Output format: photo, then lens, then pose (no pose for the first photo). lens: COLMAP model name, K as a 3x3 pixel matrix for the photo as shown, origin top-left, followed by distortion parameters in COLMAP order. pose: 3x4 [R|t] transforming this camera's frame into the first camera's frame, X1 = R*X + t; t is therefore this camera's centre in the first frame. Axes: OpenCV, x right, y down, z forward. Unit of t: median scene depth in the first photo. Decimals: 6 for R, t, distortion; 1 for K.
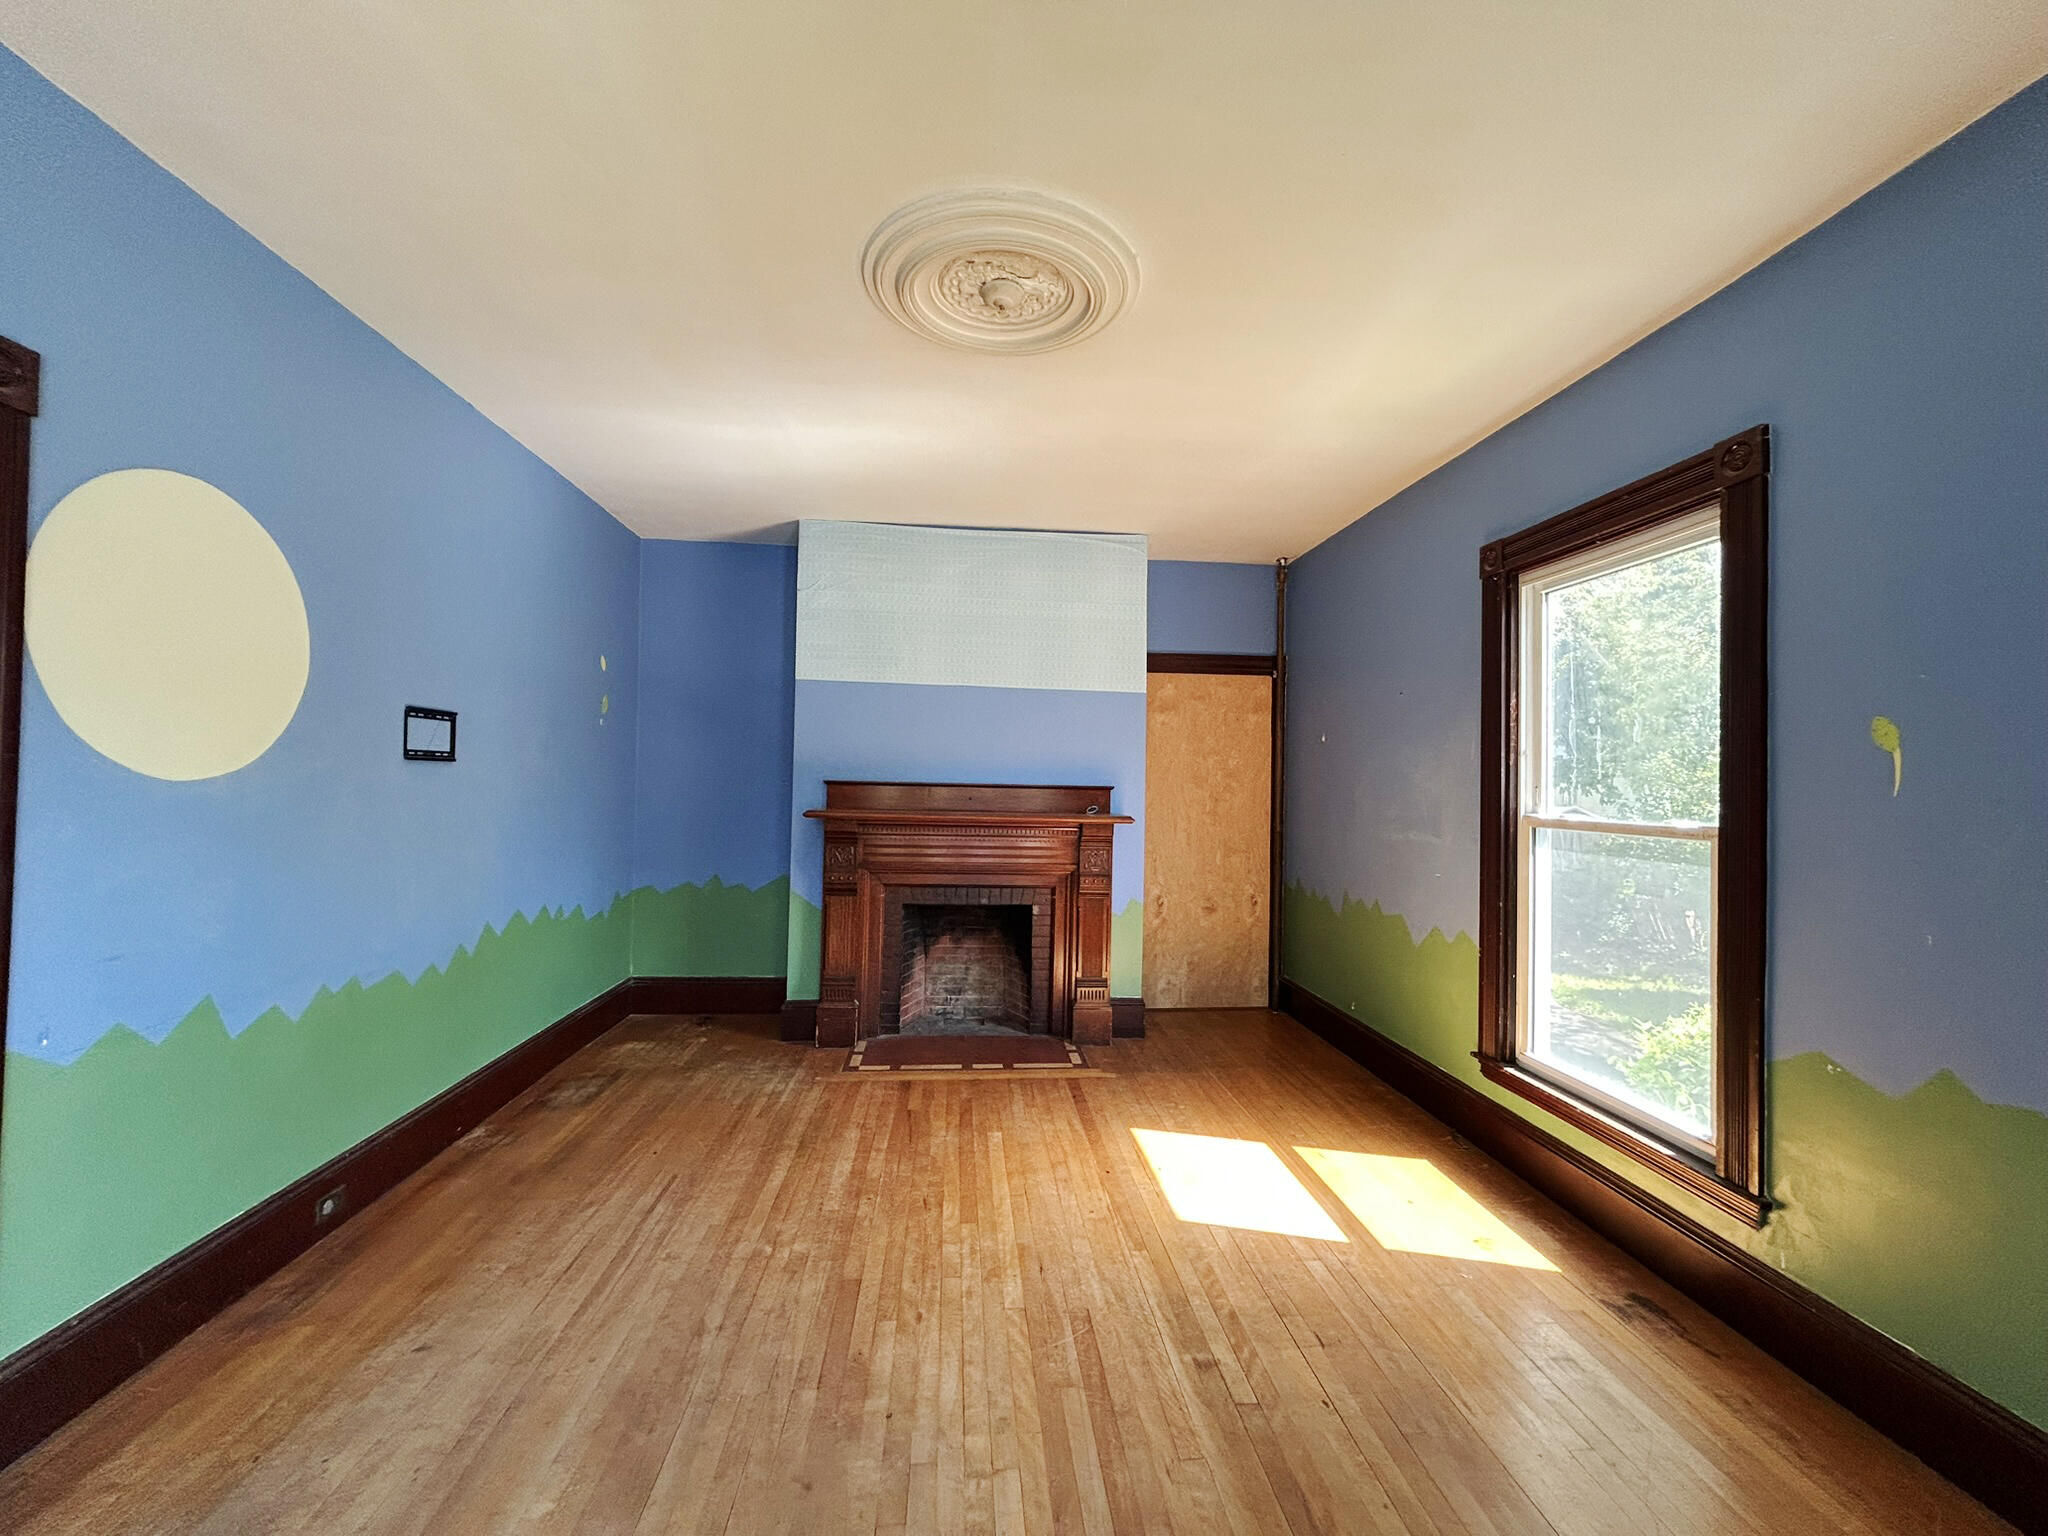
lens RADIAL K [[824.8, 0, 1022.8], [0, 824.8, 765.1], [0, 0, 1]] dist [-0.000014, 0.000985]
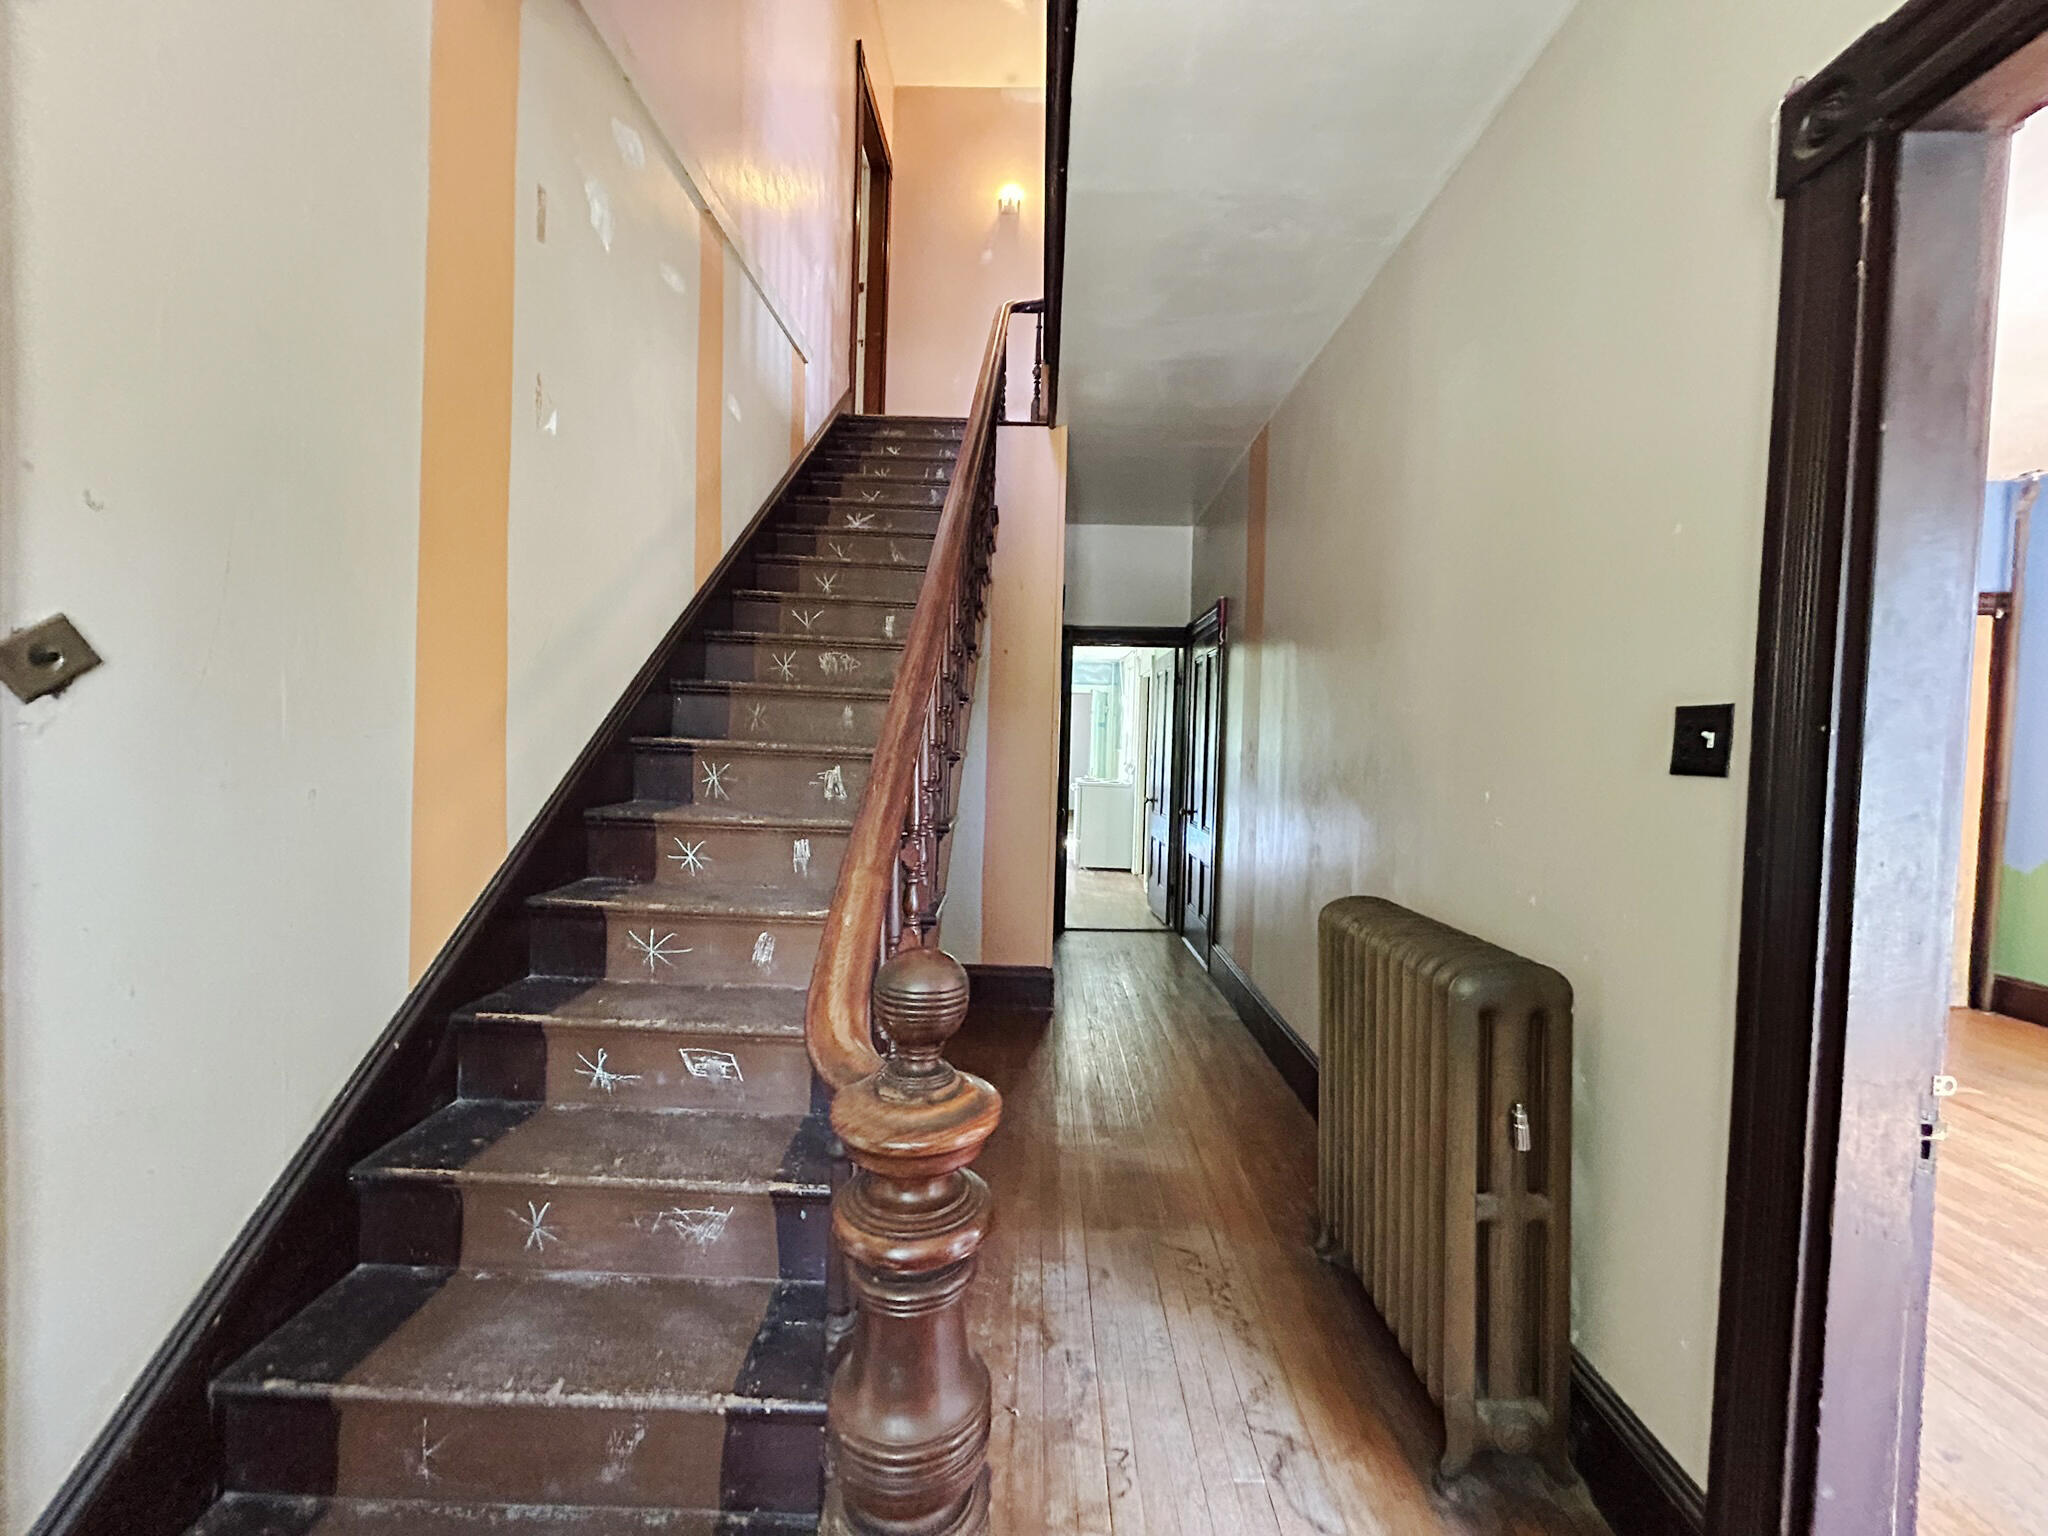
lens RADIAL K [[824.8, 0, 1022.8], [0, 824.8, 765.1], [0, 0, 1]] dist [-0.000014, 0.000985]
pose [[0.994716, 0.016583, -0.101313, -0.899529], [-0.011500, 0.998655, 0.050549, 0.017371], [0.102015, -0.049117, 0.993570, 0.095765]]
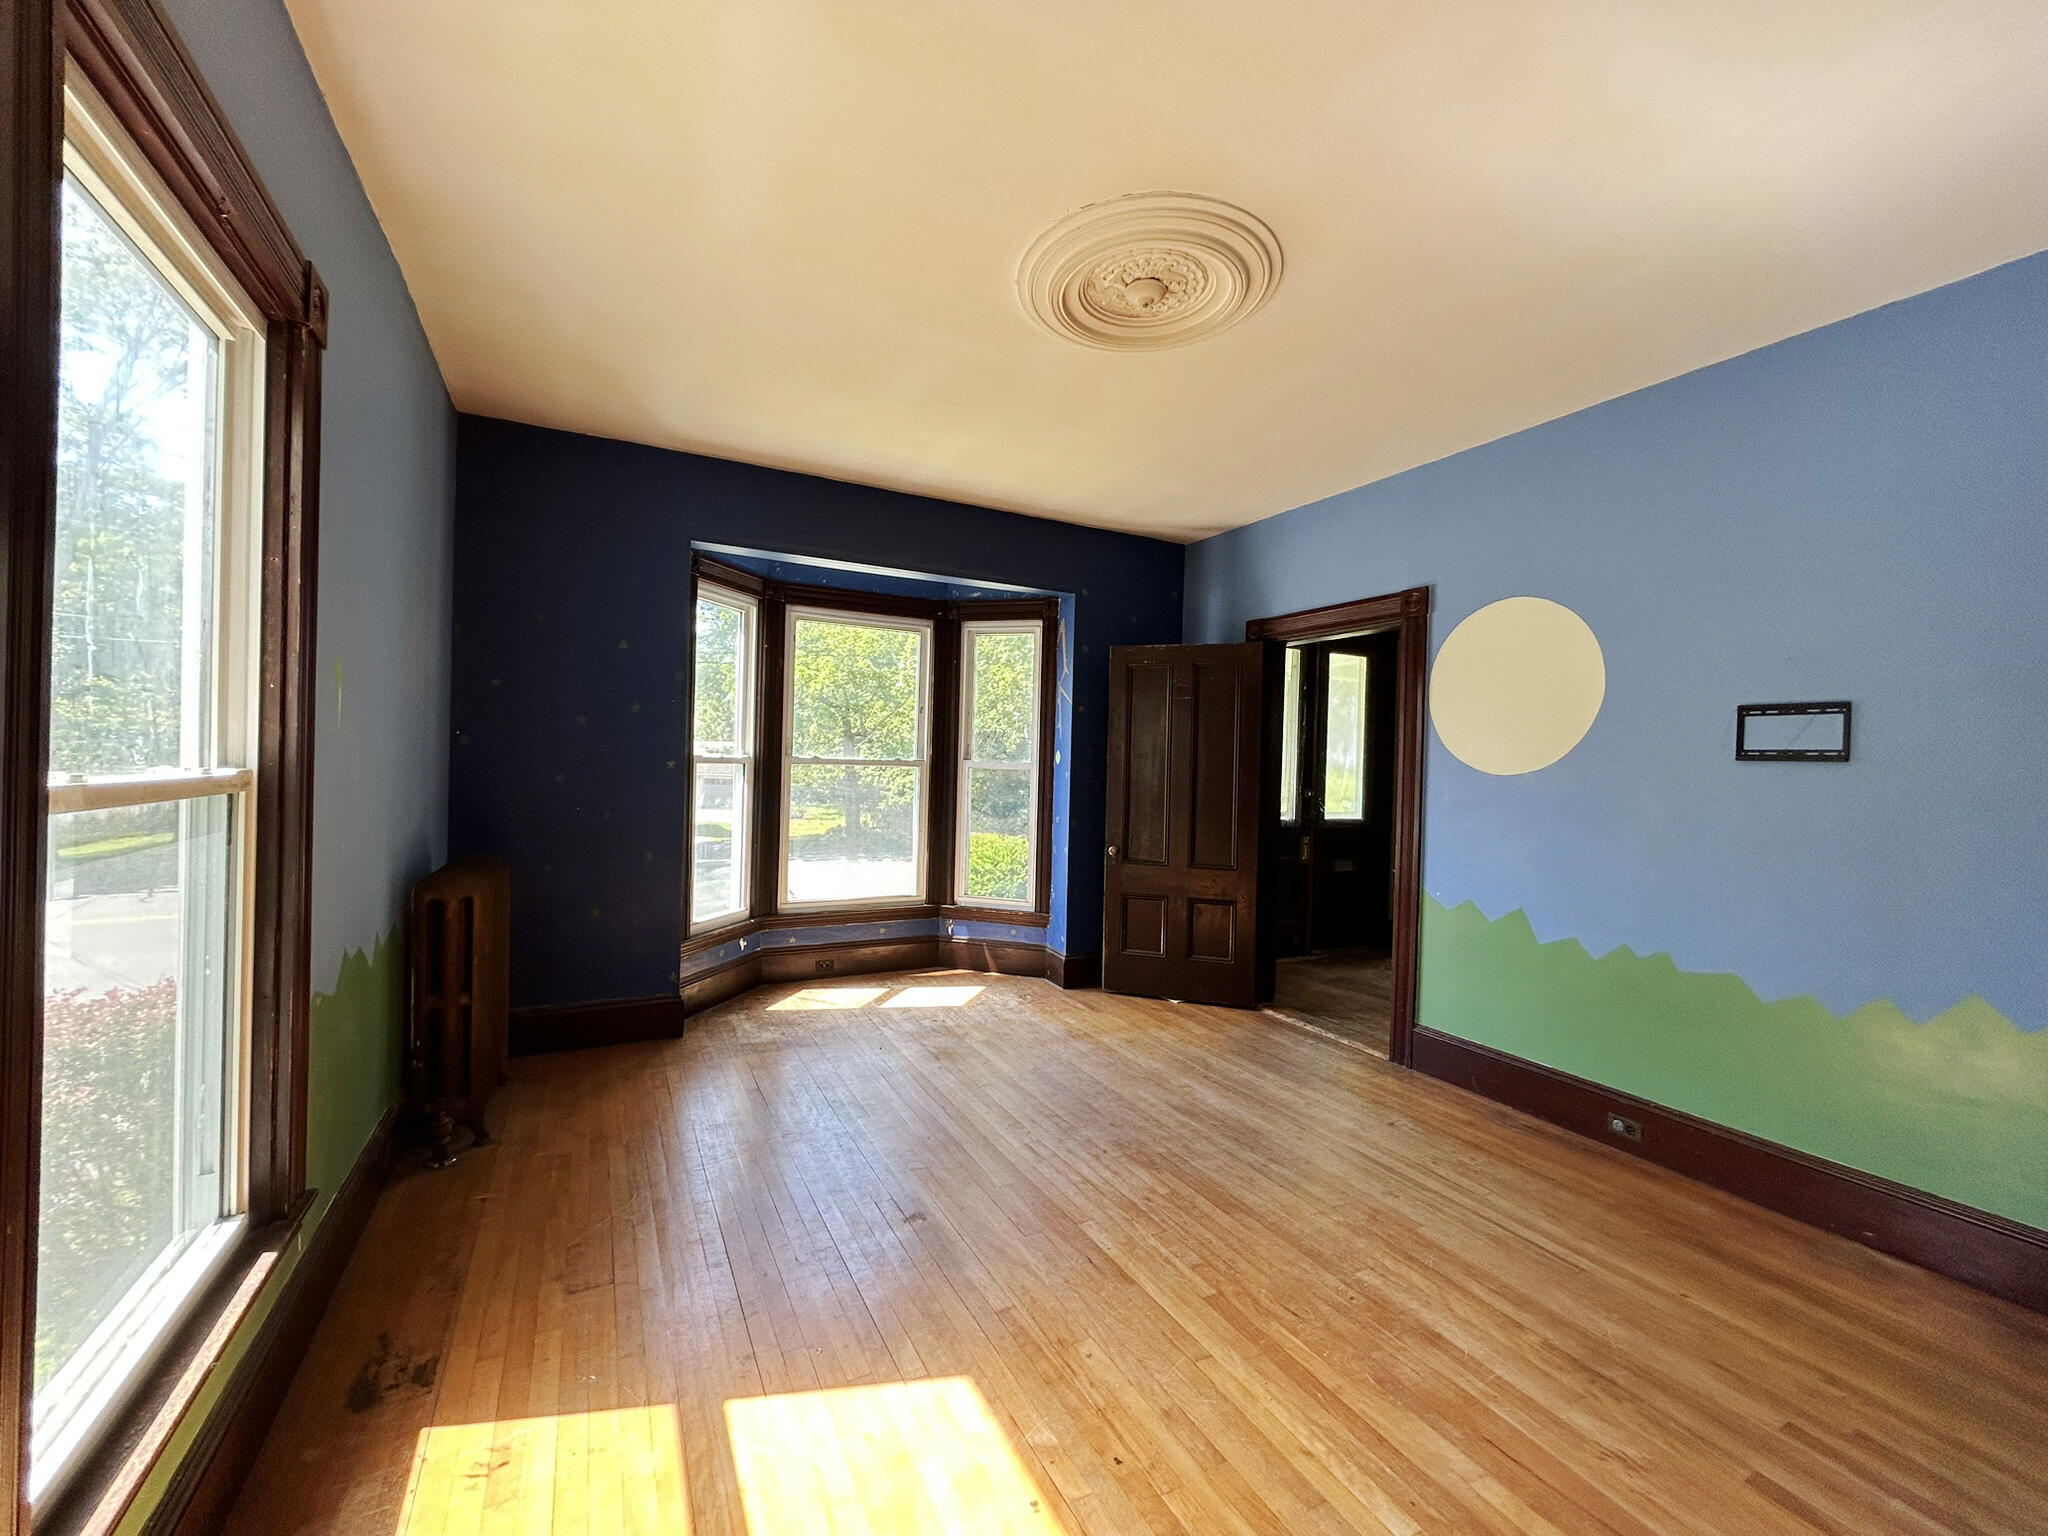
lens RADIAL K [[824.8, 0, 1022.8], [0, 824.8, 765.1], [0, 0, 1]] dist [-0.000014, 0.000985]
pose [[-0.920178, -0.040601, -0.389390, 0.343374], [-0.036096, 0.999170, -0.018883, 0.039519], [0.389833, -0.003320, -0.920879, 1.295827]]
